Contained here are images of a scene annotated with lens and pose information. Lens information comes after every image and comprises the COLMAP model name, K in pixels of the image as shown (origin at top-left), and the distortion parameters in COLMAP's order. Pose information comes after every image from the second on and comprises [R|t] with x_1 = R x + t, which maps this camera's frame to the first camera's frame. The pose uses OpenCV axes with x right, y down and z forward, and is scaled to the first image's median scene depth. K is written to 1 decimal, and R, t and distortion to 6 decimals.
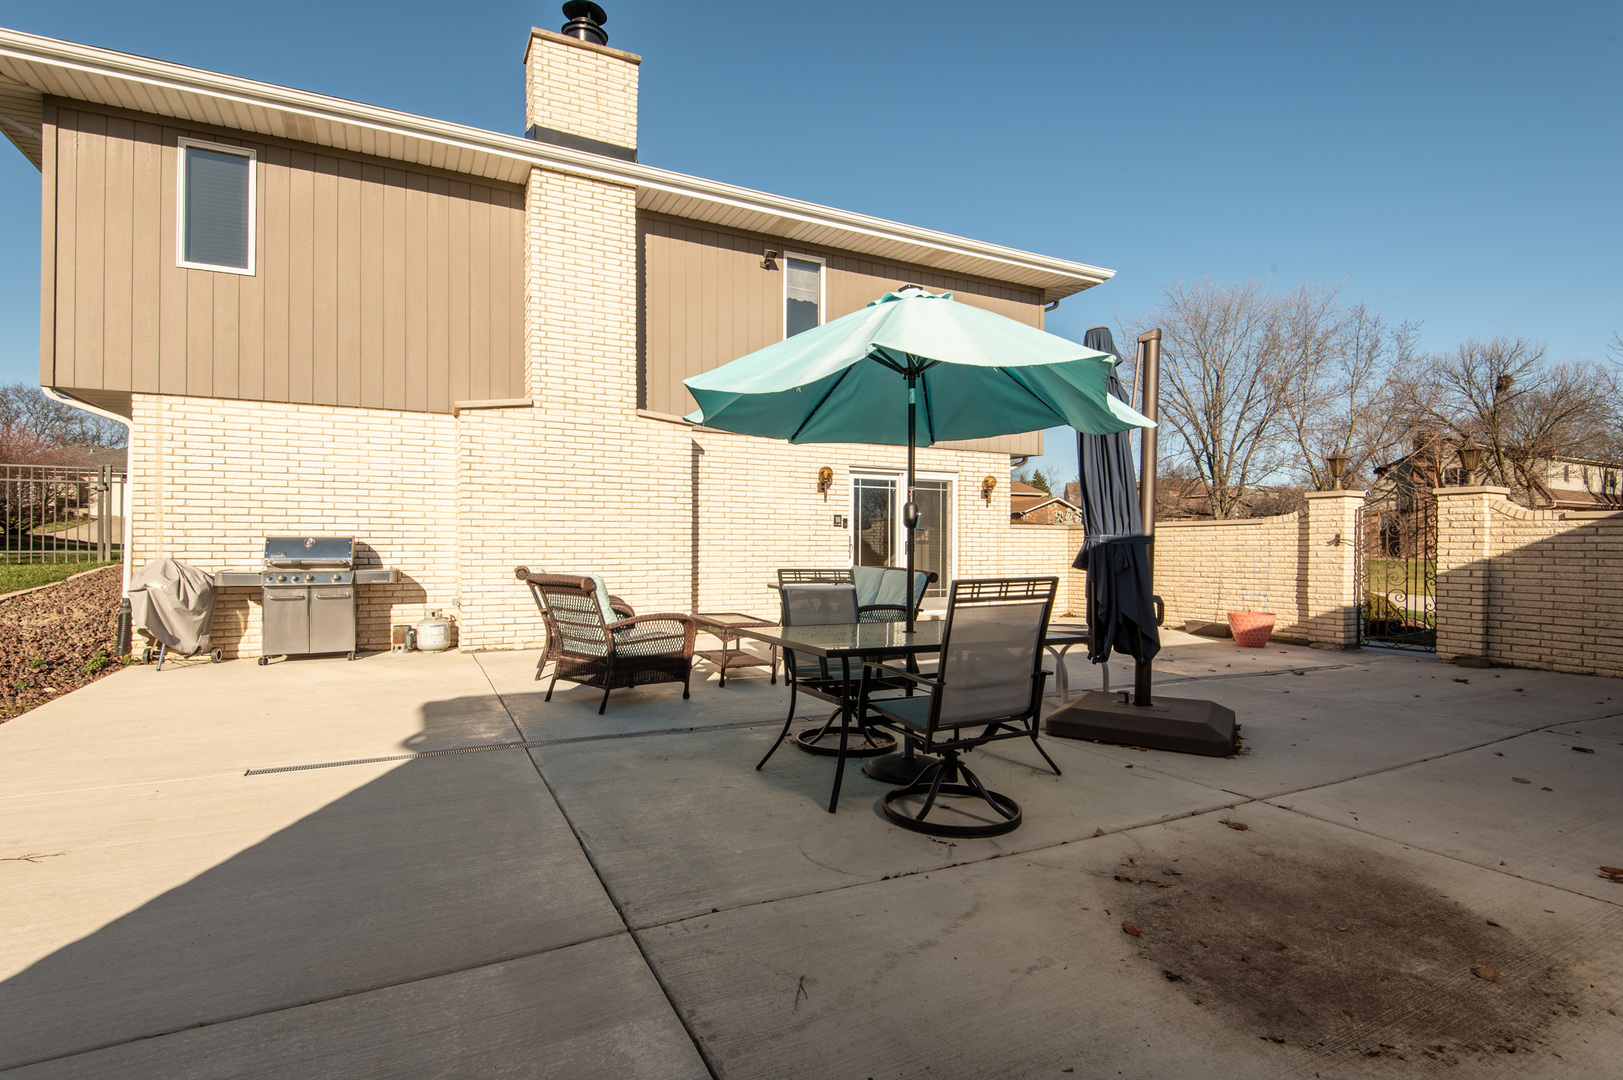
lens RADIAL K [[769.7, 0, 811.5], [0, 769.7, 540.0], [0, 0, 1]] dist [0.012043, -0.001450]
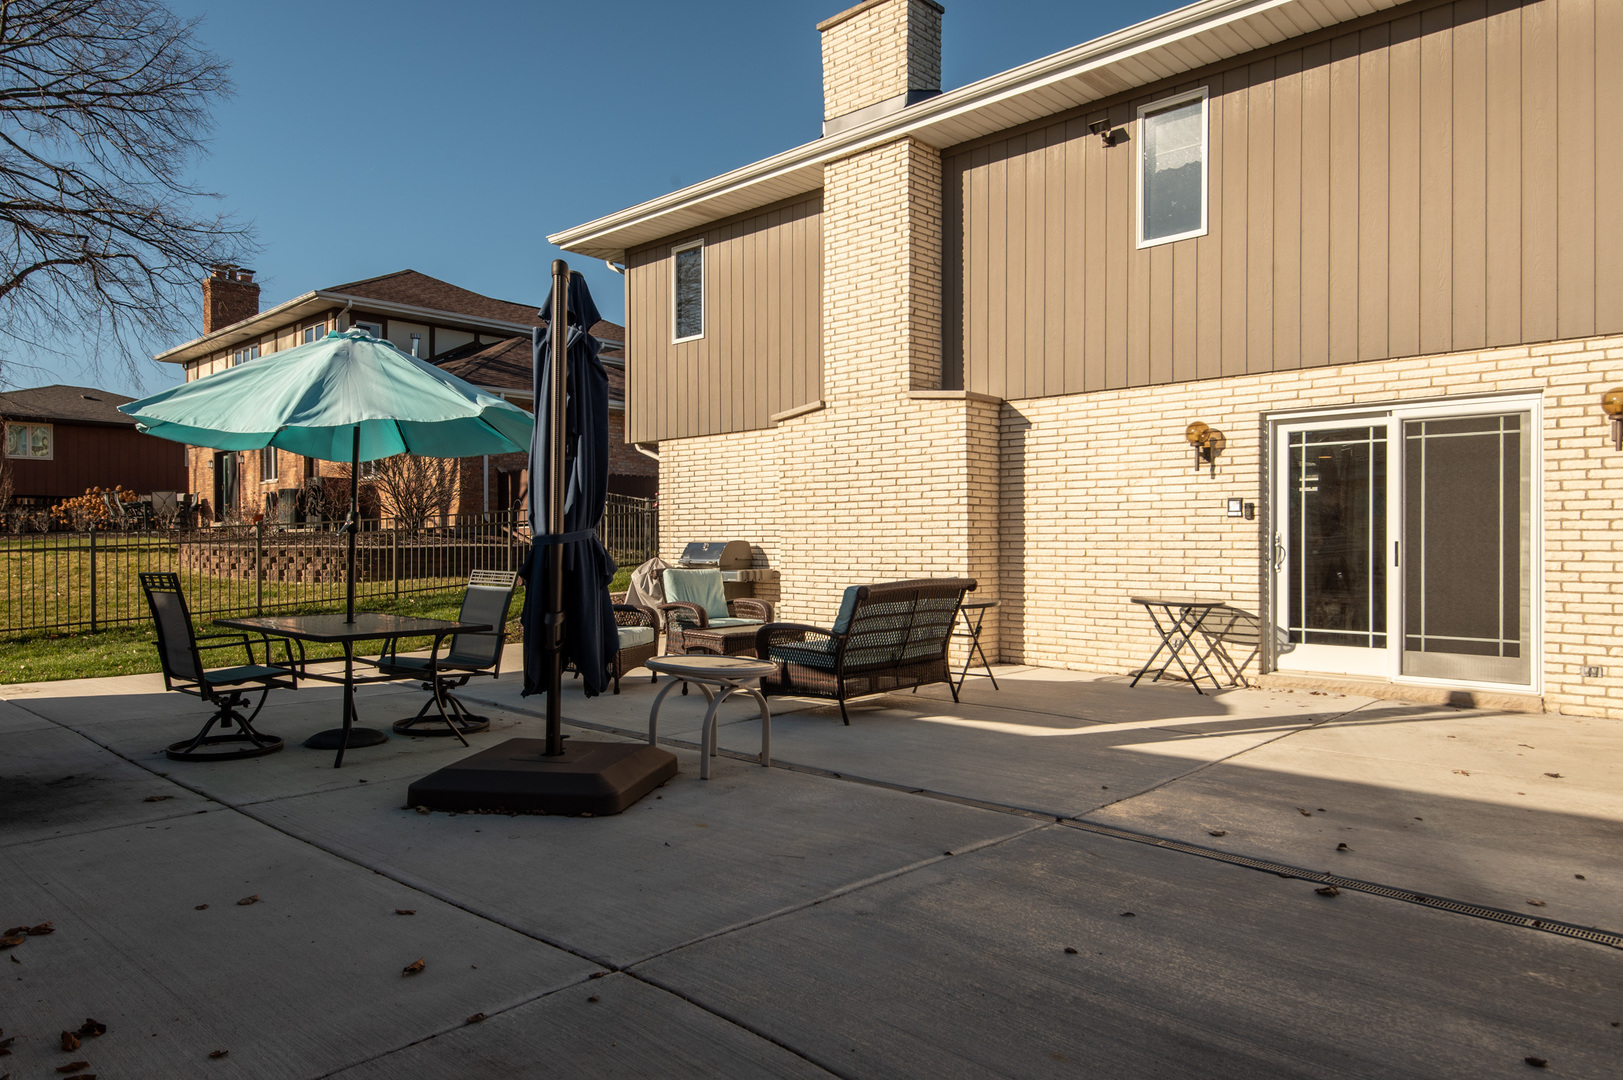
lens RADIAL K [[1156.6, 0, 811.5], [0, 1156.6, 540.0], [0, 0, 1]] dist [0.036453, 0.000084]
pose [[0.315501, -0.009110, -0.948882, 0.980962], [0.007320, 0.999948, -0.007166, 0.005651], [0.948897, -0.004685, 0.315551, 0.489348]]
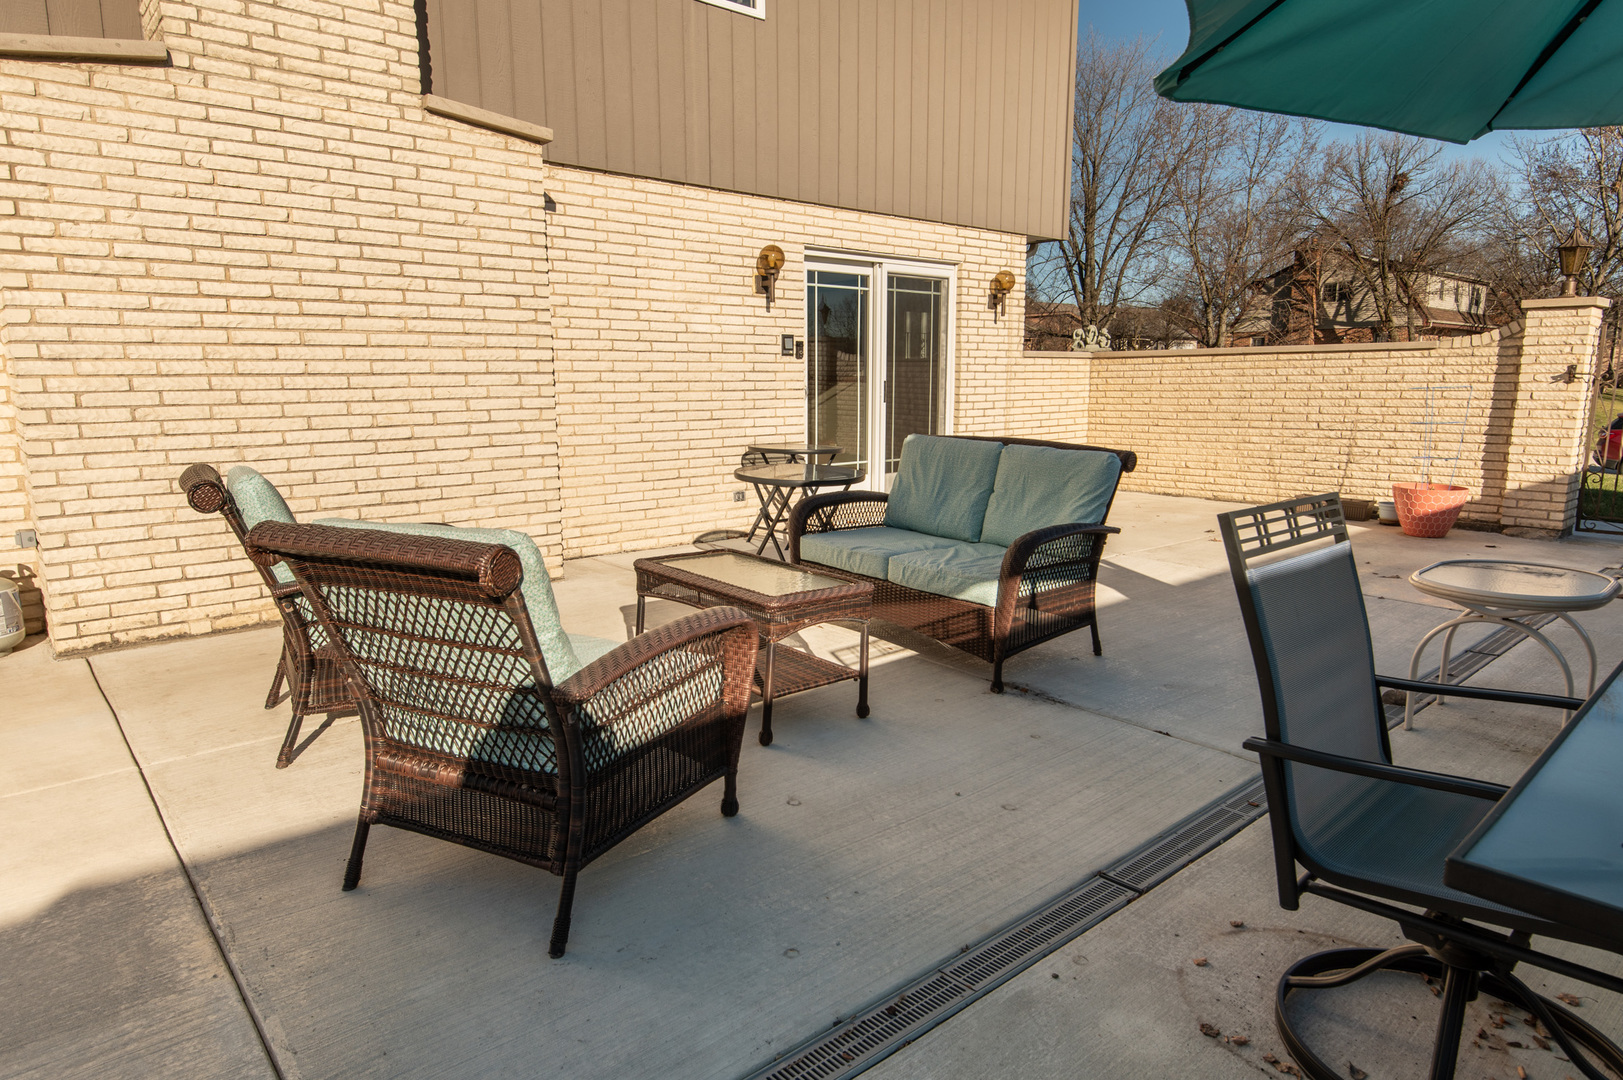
lens RADIAL K [[949.4, 0, 811.5], [0, 949.4, 540.0], [0, 0, 1]] dist [0.033376, -0.040192]
pose [[0.971436, -0.048475, 0.232298, -0.148503], [0.006700, 0.984126, 0.177345, -0.009419], [-0.237207, -0.170723, 0.956340, 0.362297]]
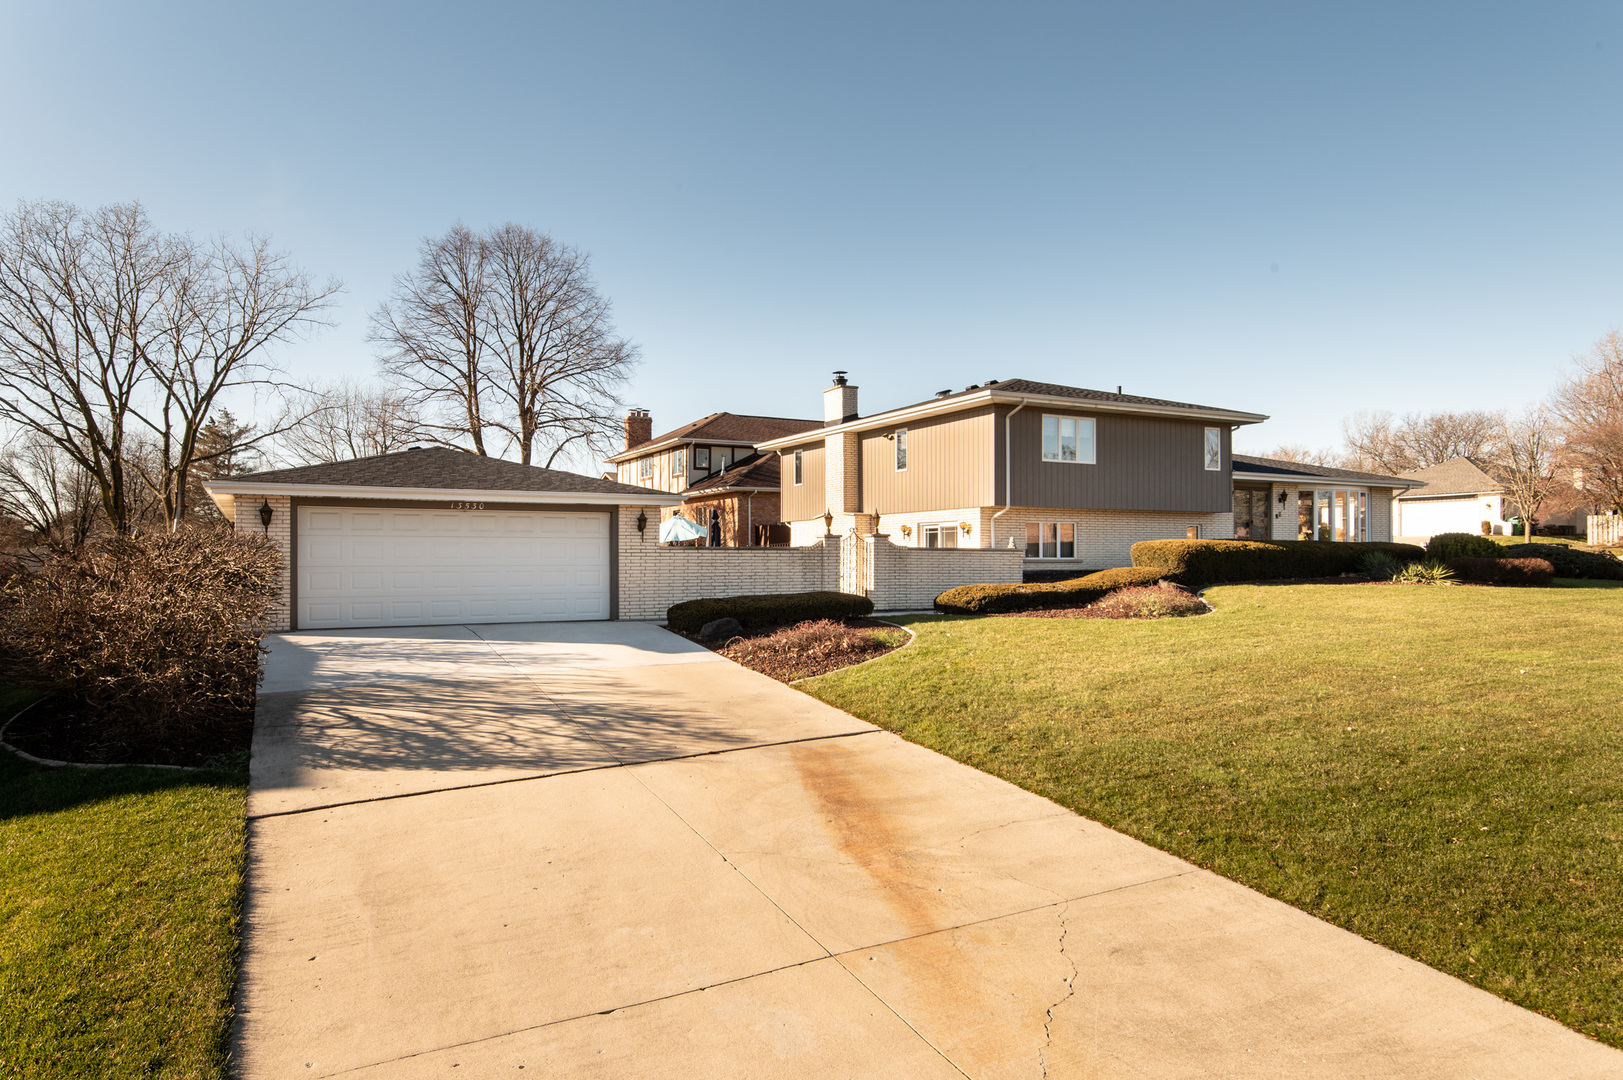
lens RADIAL K [[949.4, 0, 811.5], [0, 949.4, 540.0], [0, 0, 1]] dist [0.033376, -0.040192]
pose [[0.047868, -0.024015, -0.998565, 3.036782], [0.010445, 0.999668, -0.023541, 0.009499], [0.998799, -0.009303, 0.048103, 0.715918]]
